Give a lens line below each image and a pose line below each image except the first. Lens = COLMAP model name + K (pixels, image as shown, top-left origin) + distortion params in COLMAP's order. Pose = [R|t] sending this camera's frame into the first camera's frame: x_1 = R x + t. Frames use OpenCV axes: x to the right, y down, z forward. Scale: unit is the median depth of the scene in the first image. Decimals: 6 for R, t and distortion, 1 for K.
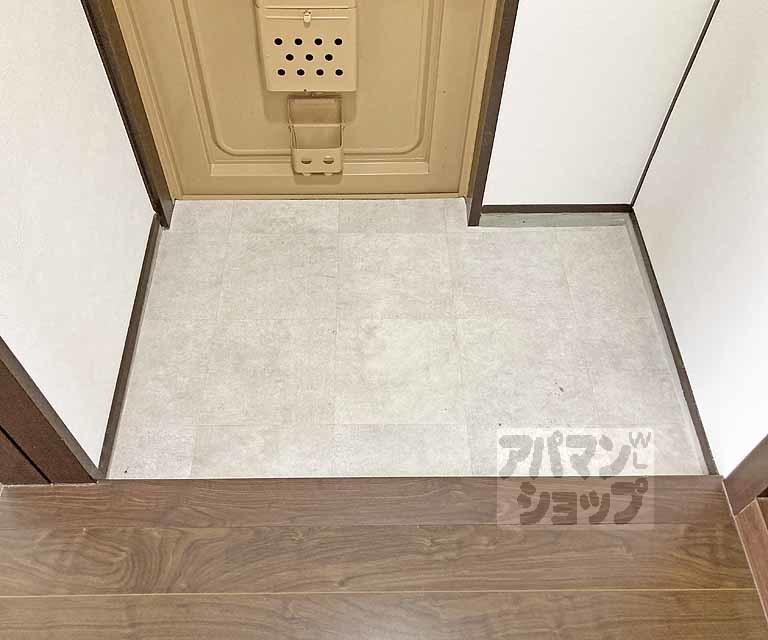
lens RADIAL K [[714.4, 0, 384.0], [0, 714.4, 320.0], [0, 0, 1]] dist [0.010704, -0.003668]
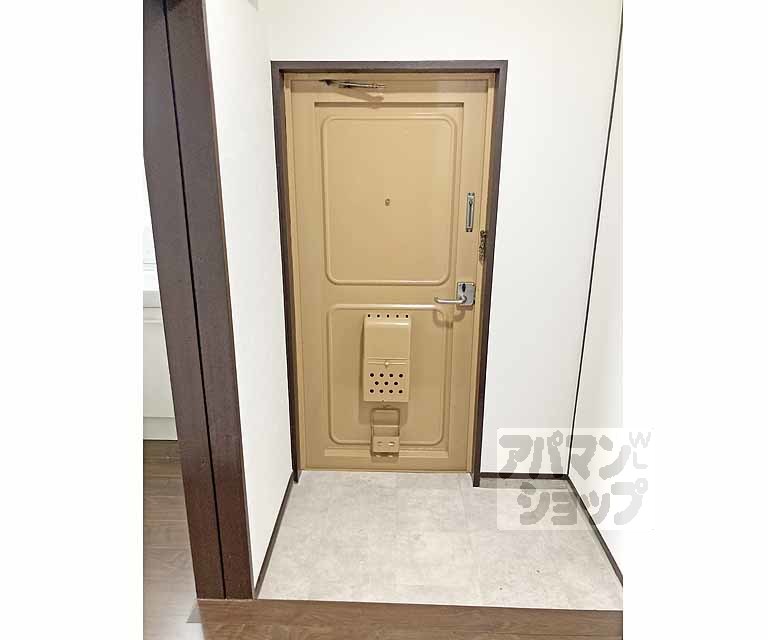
lens RADIAL K [[714.4, 0, 384.0], [0, 714.4, 320.0], [0, 0, 1]] dist [0.010704, -0.003668]
pose [[0.999787, -0.001384, -0.020582, -0.060436], [-0.012111, 0.768315, -0.639957, 0.686966], [0.016699, 0.640070, 0.768135, -0.579957]]
